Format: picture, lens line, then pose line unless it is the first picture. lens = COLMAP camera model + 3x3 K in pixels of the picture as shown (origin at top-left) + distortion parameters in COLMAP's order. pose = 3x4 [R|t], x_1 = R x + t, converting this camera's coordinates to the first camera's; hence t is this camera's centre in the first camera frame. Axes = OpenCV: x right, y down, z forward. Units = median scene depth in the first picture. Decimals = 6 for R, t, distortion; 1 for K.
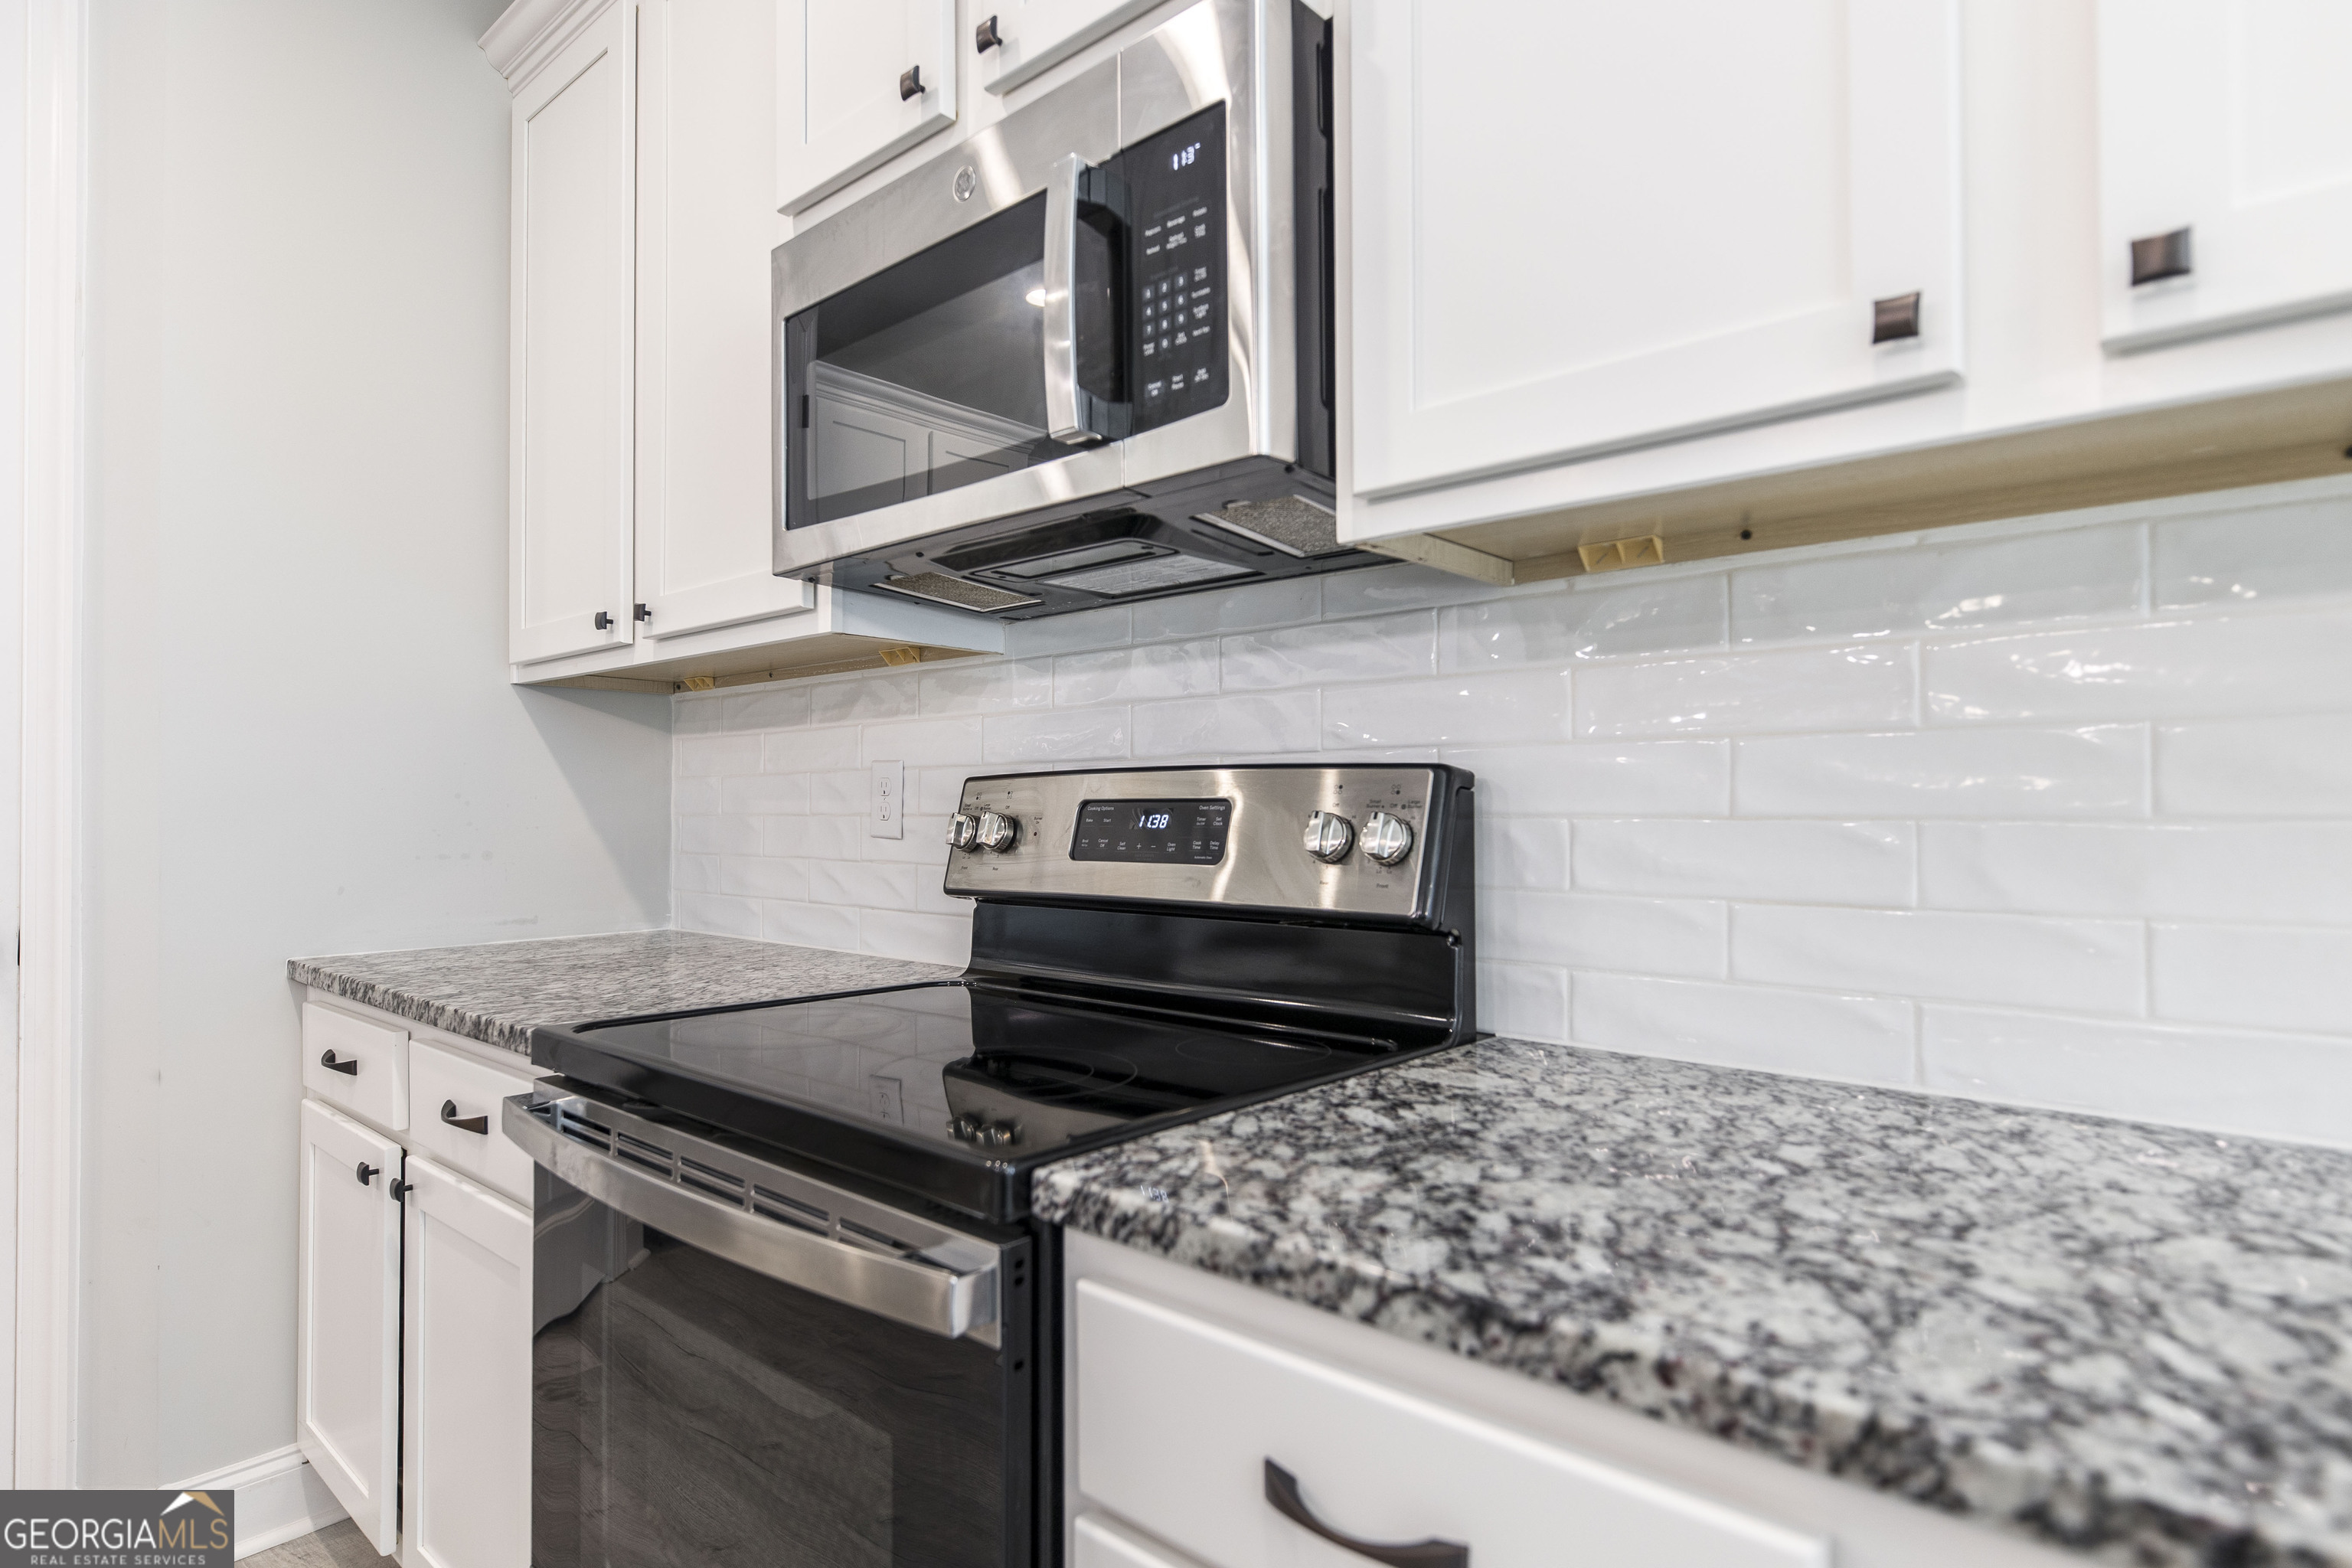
lens RADIAL K [[1248.0, 0, 1162.3], [0, 1248.0, 800.3], [0, 0, 1]] dist [-0.000785, 0.000284]
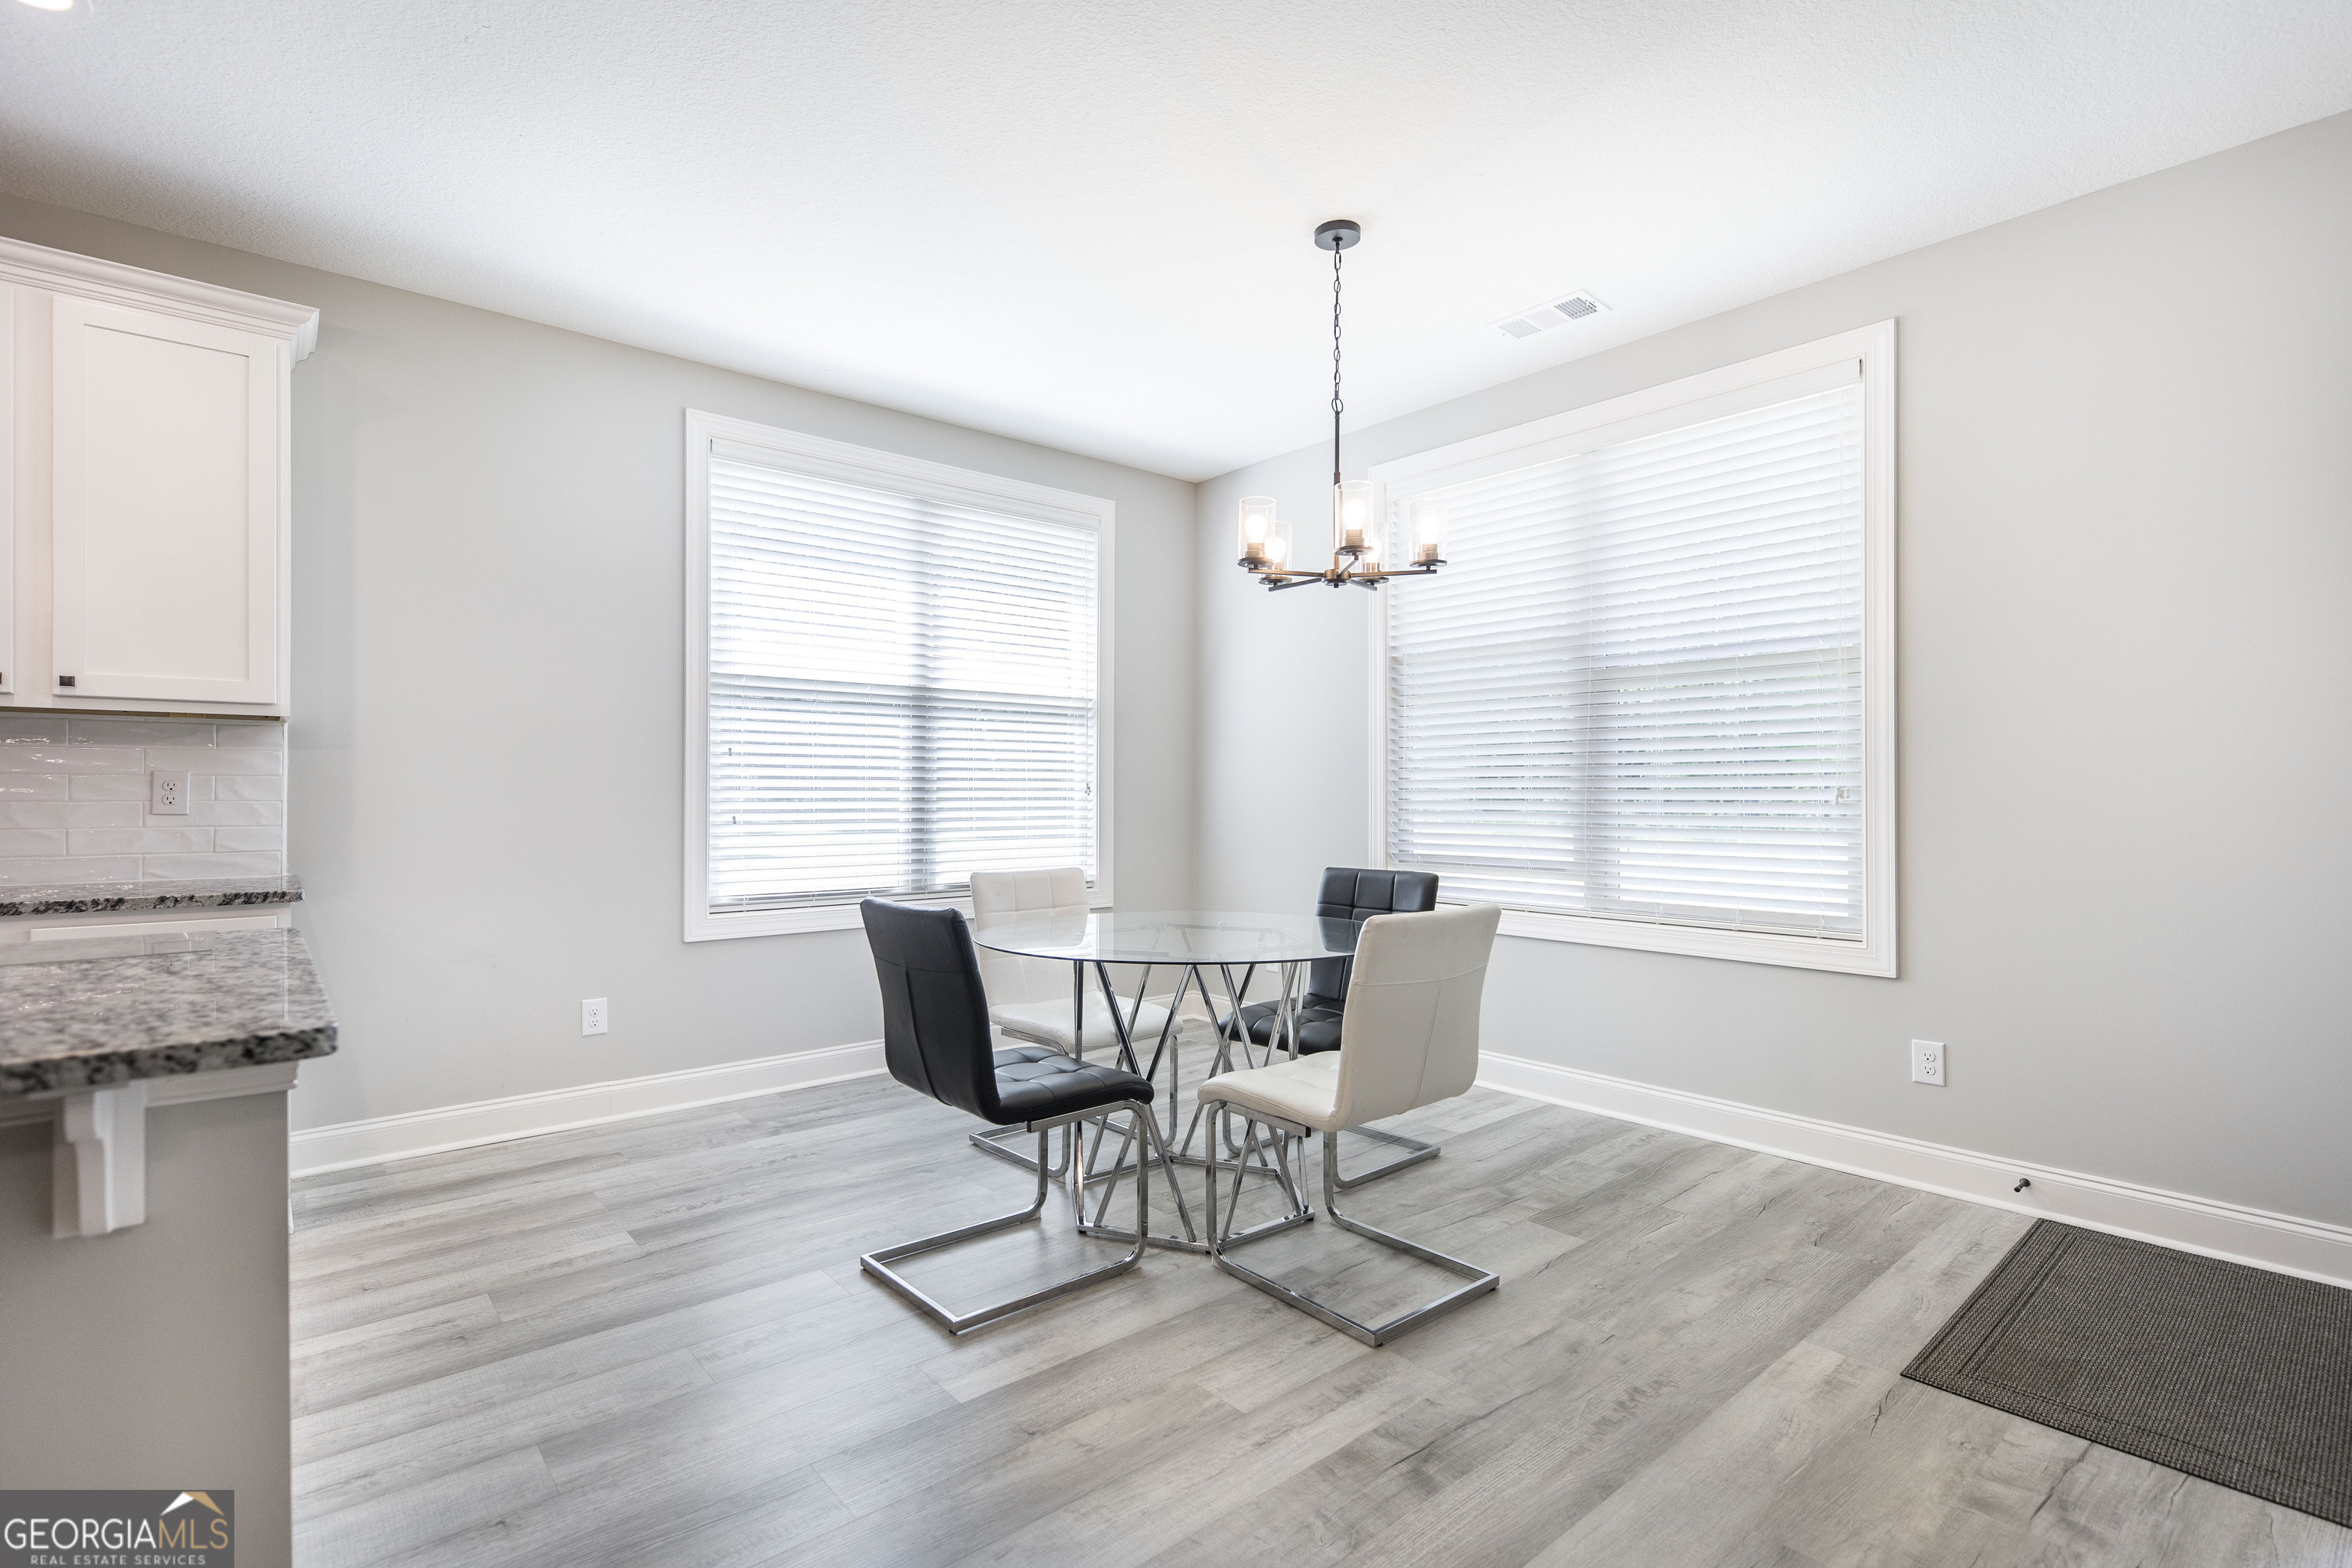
lens RADIAL K [[1082.5, 0, 1166.7], [0, 1082.5, 793.4], [0, 0, 1]] dist [0.001963, 0.000669]
pose [[0.138329, 0.003353, 0.990381, -1.406792], [-0.006808, 0.999974, -0.002434, -0.017004], [-0.990363, -0.006405, 0.138348, -1.931103]]
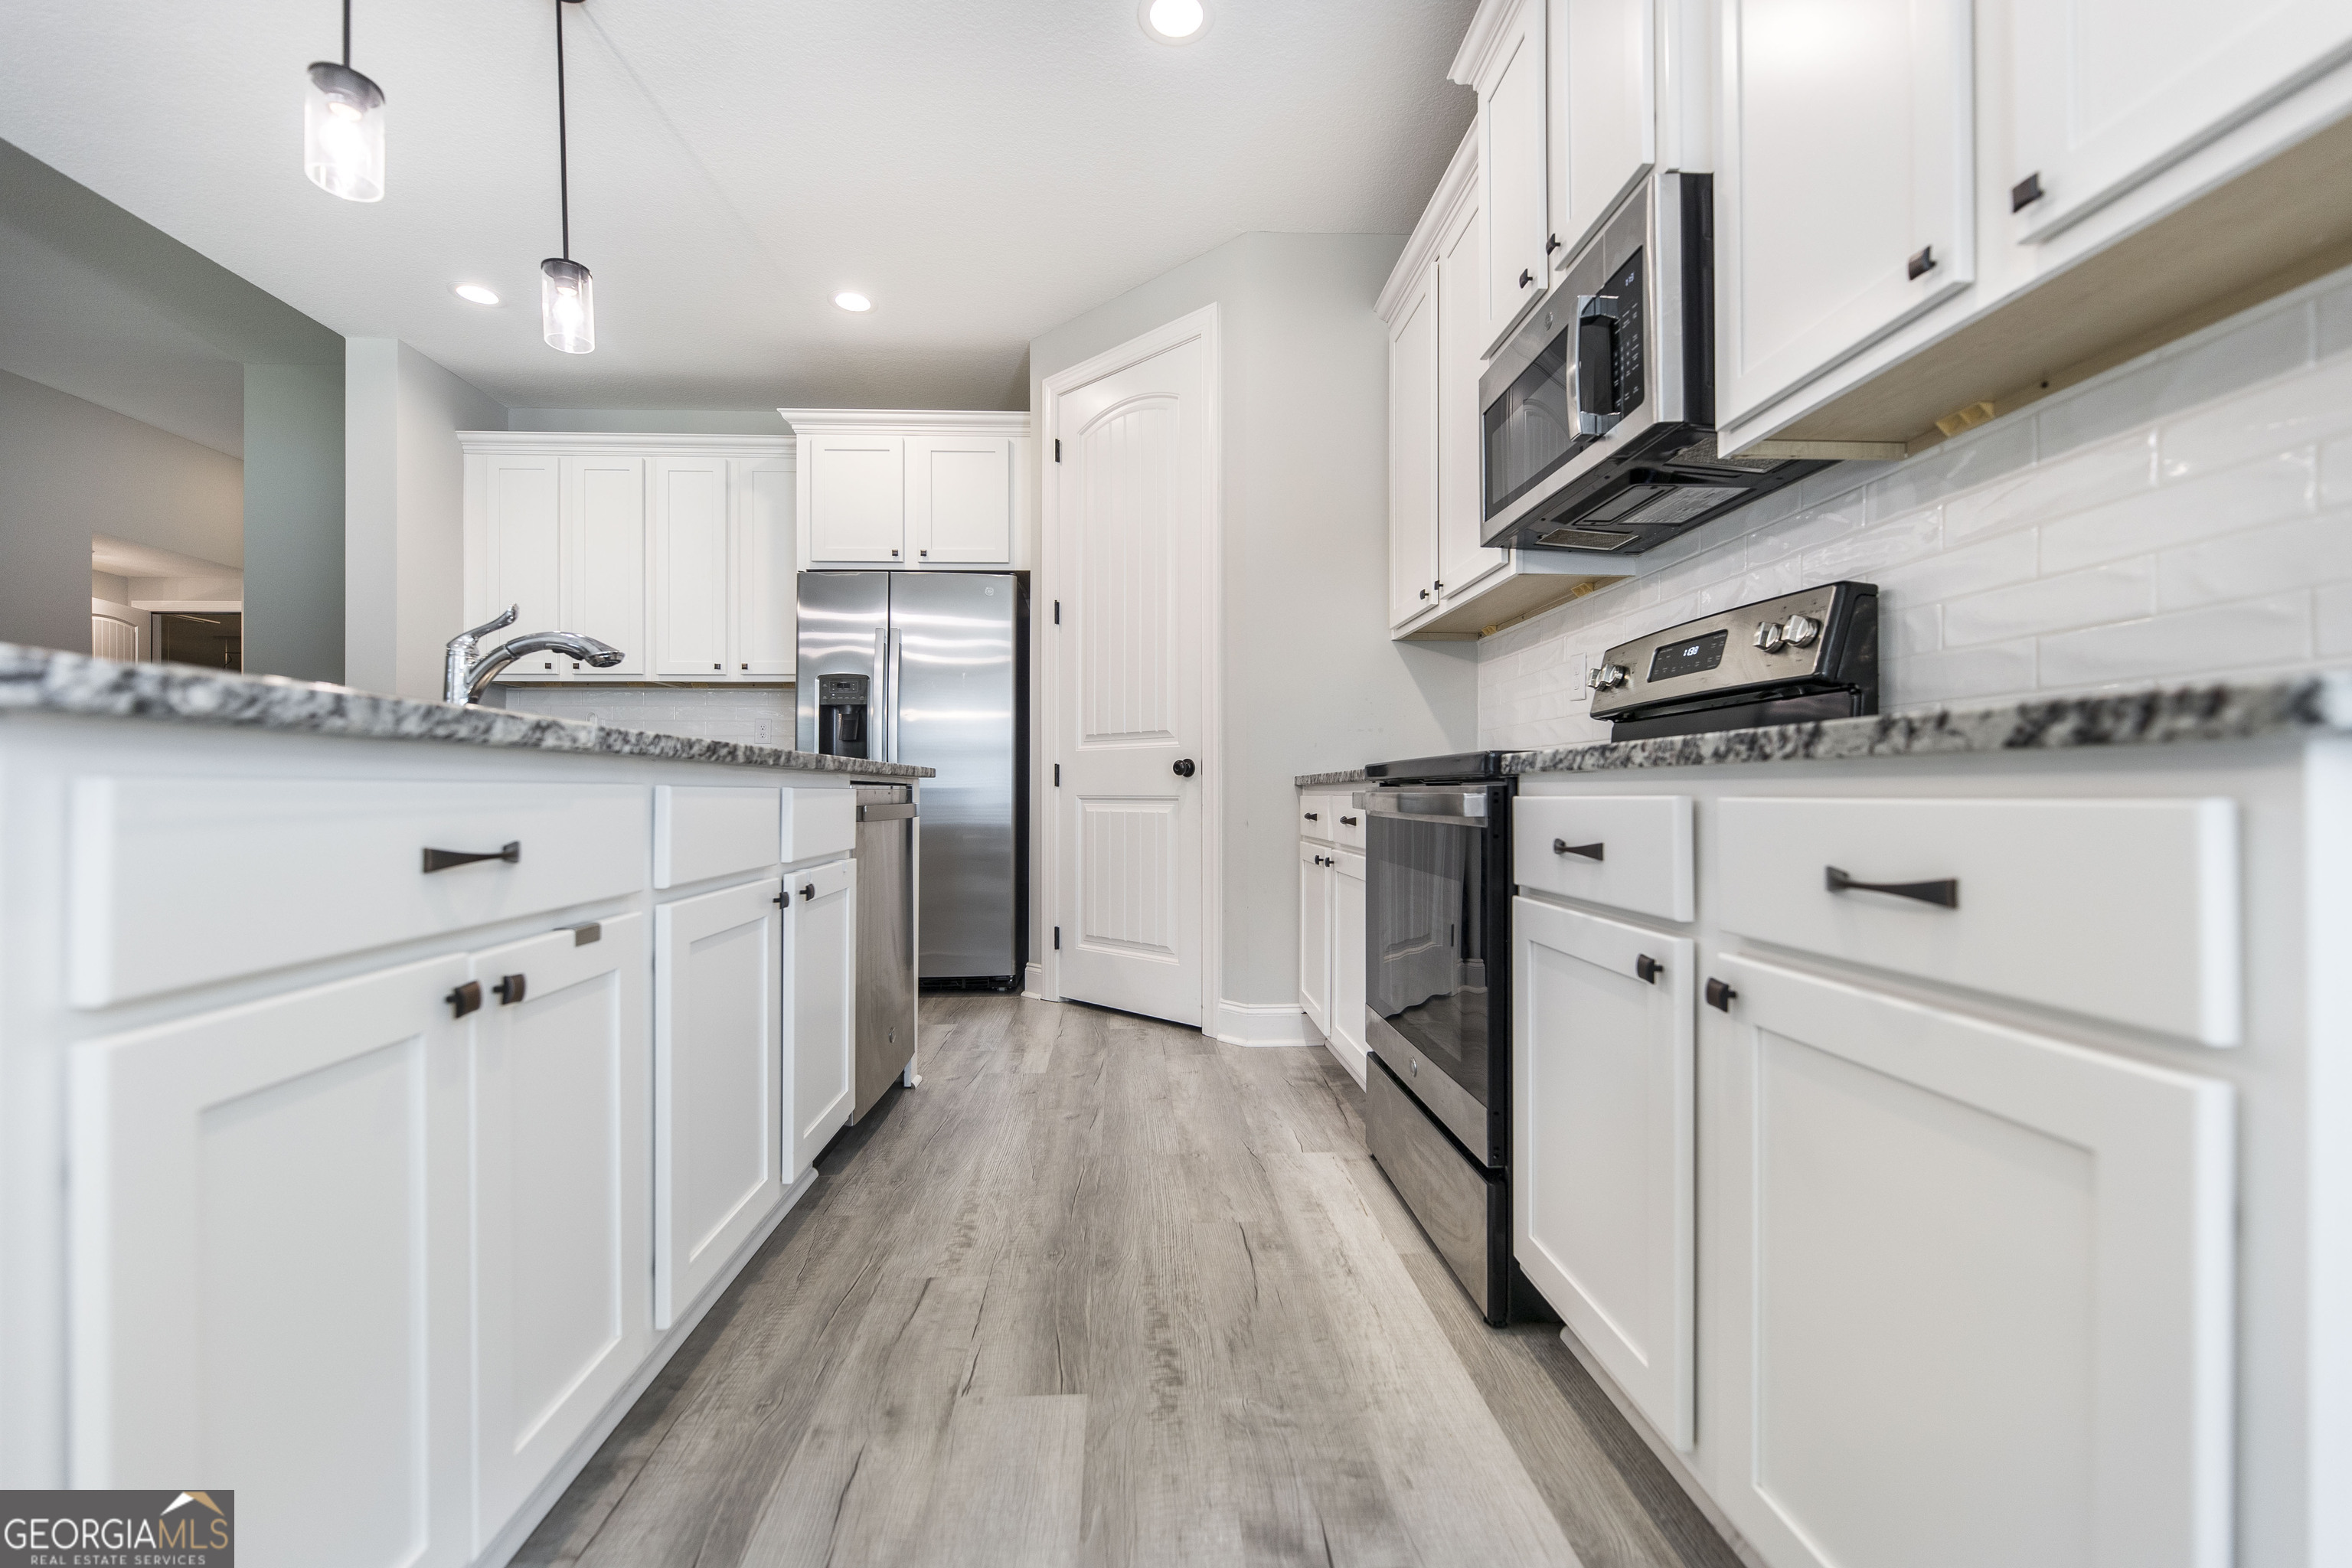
lens RADIAL K [[951.8, 0, 1172.4], [0, 951.8, 789.4], [0, 0, 1]] dist [-0.003423, -0.000461]
pose [[0.707046, -0.001849, -0.707165, 0.466103], [0.005876, 0.999977, 0.003260, 0.223957], [0.707143, -0.006460, 0.707041, -0.459595]]
